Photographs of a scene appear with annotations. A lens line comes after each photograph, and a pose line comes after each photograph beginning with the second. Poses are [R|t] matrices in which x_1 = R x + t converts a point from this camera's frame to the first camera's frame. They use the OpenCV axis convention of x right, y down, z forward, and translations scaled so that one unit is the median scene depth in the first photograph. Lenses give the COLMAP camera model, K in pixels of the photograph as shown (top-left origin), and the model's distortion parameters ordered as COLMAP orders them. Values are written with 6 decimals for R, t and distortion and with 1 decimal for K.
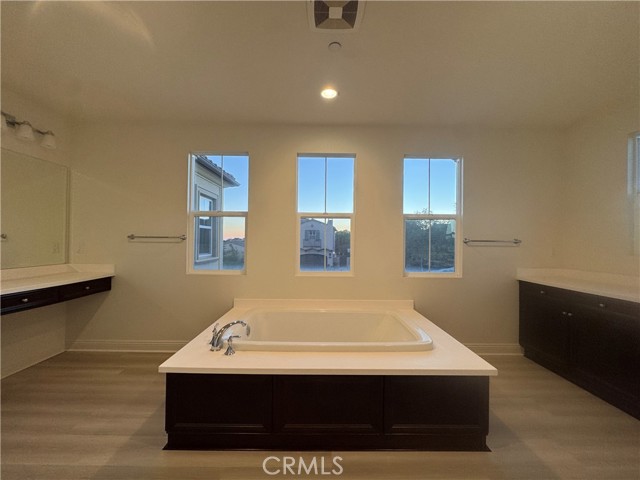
lens RADIAL K [[257.7, 0, 321.9], [0, 257.7, 239.6], [0, 0, 1]] dist [0.002735, -0.001283]
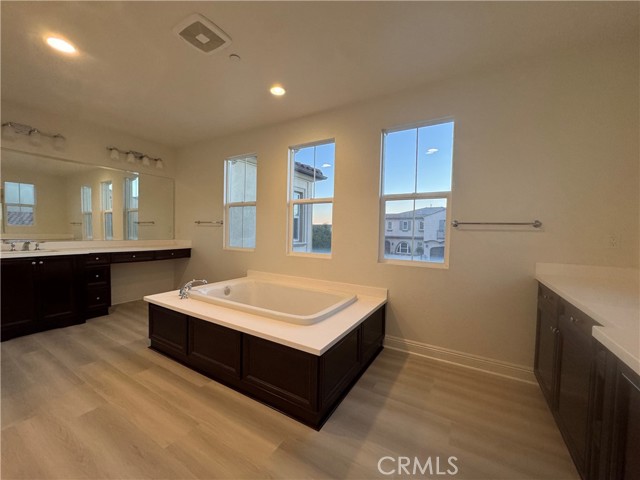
lens RADIAL K [[257.7, 0, 323.6], [0, 257.7, 240.1], [0, 0, 1]] dist [0.002735, -0.001283]
pose [[0.854726, 0.026413, -0.518407, 0.634058], [-0.008161, 0.999265, 0.037457, 0.029758], [0.519015, -0.027785, 0.854314, 0.104145]]
